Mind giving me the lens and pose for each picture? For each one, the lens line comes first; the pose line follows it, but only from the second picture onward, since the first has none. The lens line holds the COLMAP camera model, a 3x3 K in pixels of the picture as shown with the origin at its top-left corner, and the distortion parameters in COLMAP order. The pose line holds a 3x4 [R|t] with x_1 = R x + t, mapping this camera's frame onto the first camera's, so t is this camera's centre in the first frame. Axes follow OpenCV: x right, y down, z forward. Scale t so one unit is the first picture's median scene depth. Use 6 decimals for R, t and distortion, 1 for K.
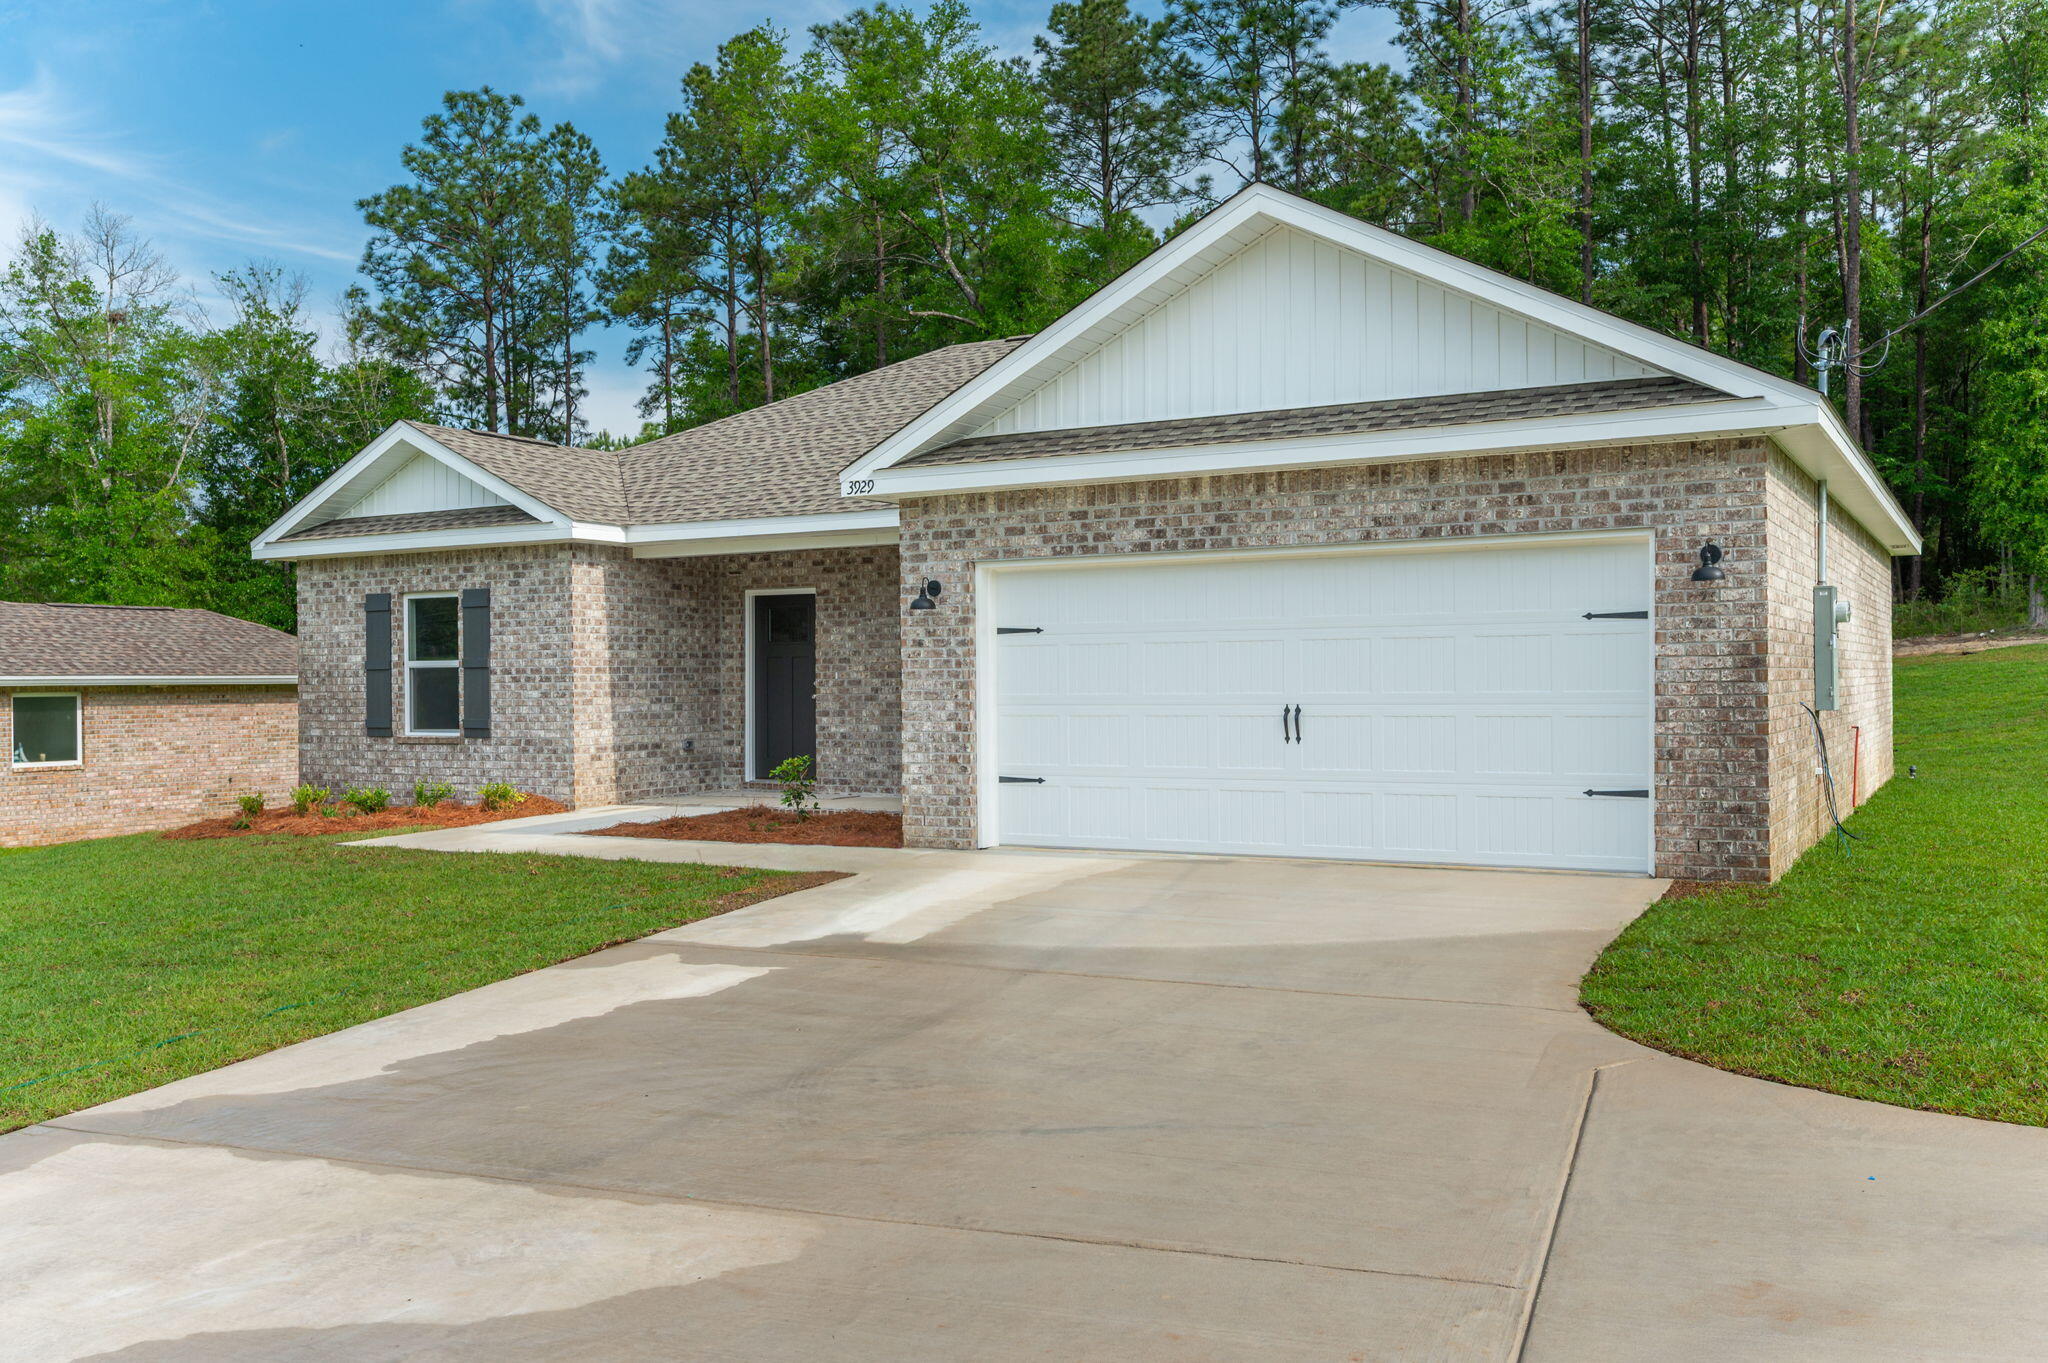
lens RADIAL K [[1761.1, 0, 1038.9], [0, 1761.1, 677.1], [0, 0, 1]] dist [-0.001313, -0.006949]
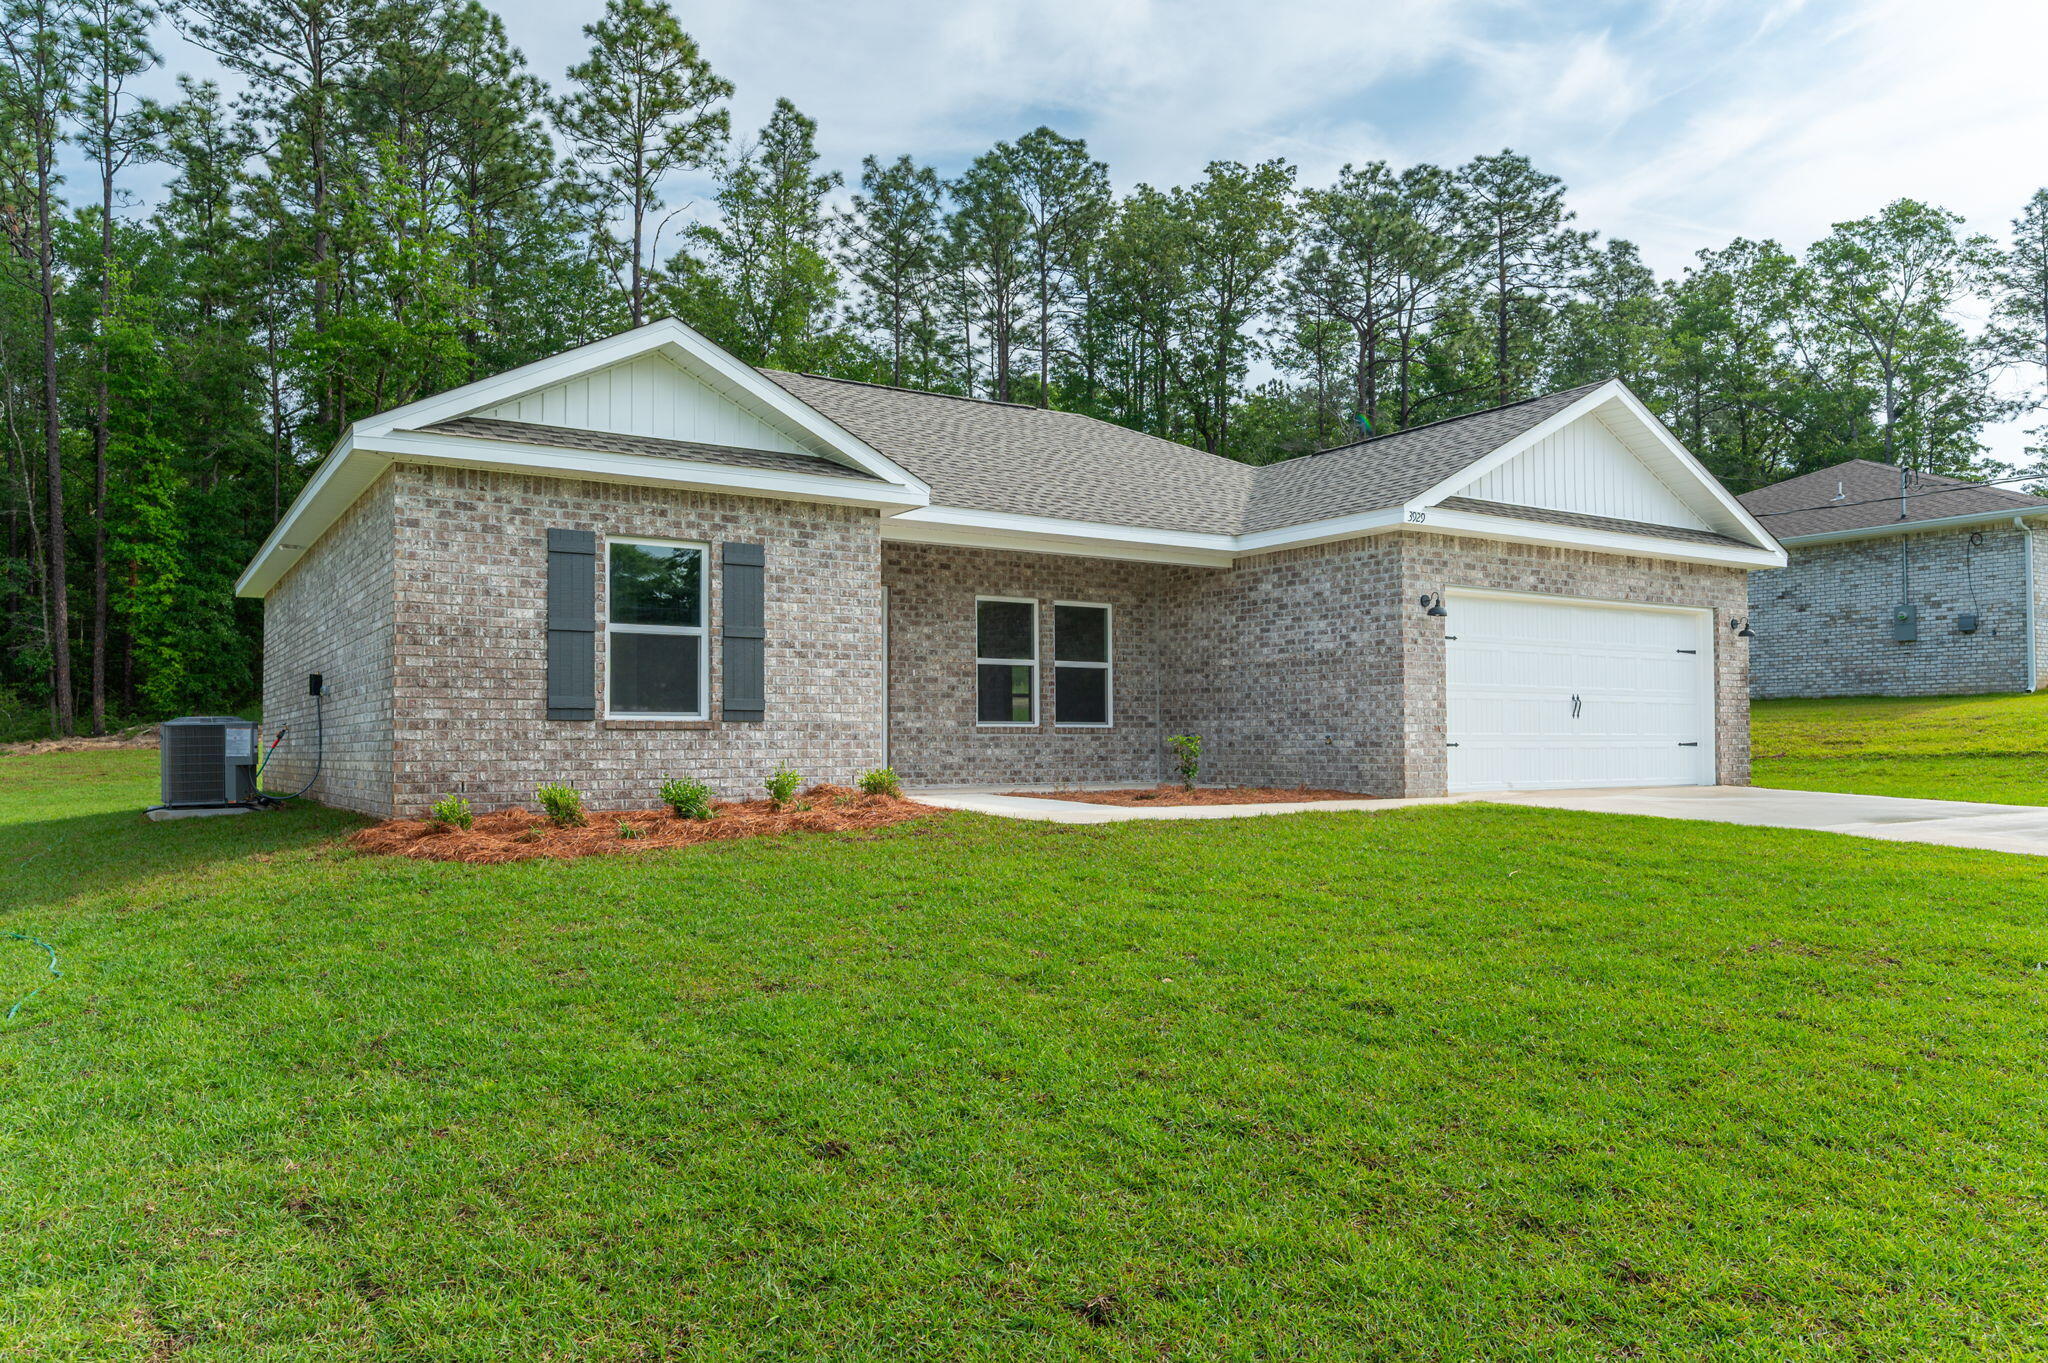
lens RADIAL K [[1415.0, 0, 1027.3], [0, 1415.0, 709.7], [0, 0, 1]] dist [-0.001730, 0.000142]
pose [[0.465604, 0.032627, 0.884391, -0.835445], [-0.001553, 0.999349, -0.036051, 0.051861], [-0.884992, 0.015412, 0.465352, 0.561055]]
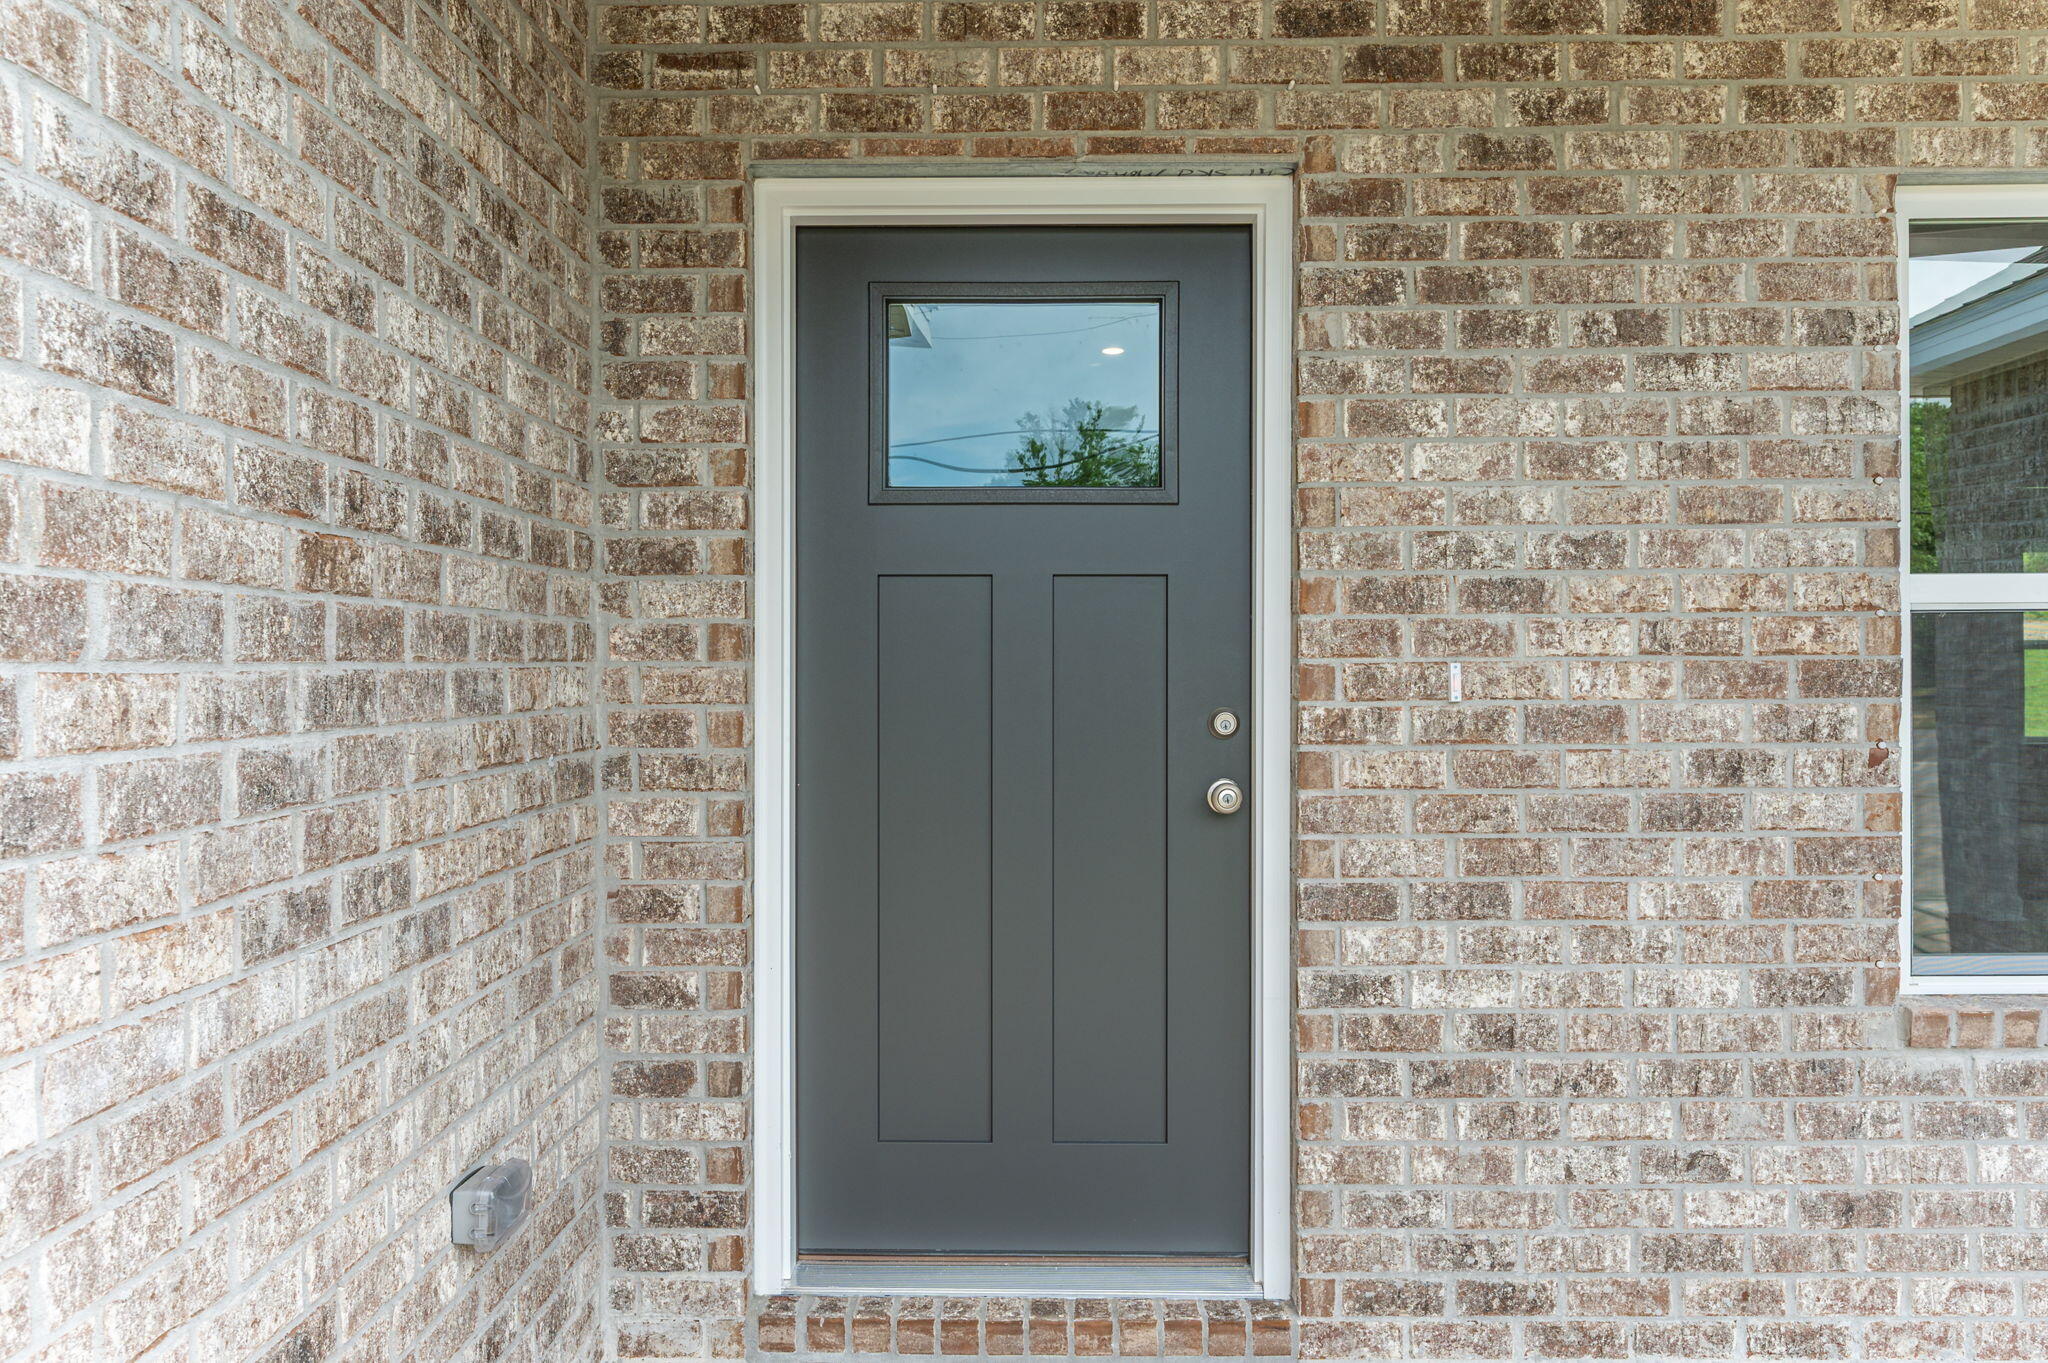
lens RADIAL K [[1421.6, 0, 1024.0], [0, 1421.6, 681.5], [0, 0, 1]] dist [-0.003048, -0.001277]
pose [[0.881261, -0.000015, 0.472630, -0.220488], [-0.004210, 0.999960, 0.007882, -0.001842], [-0.472611, -0.008936, 0.881226, 0.912788]]
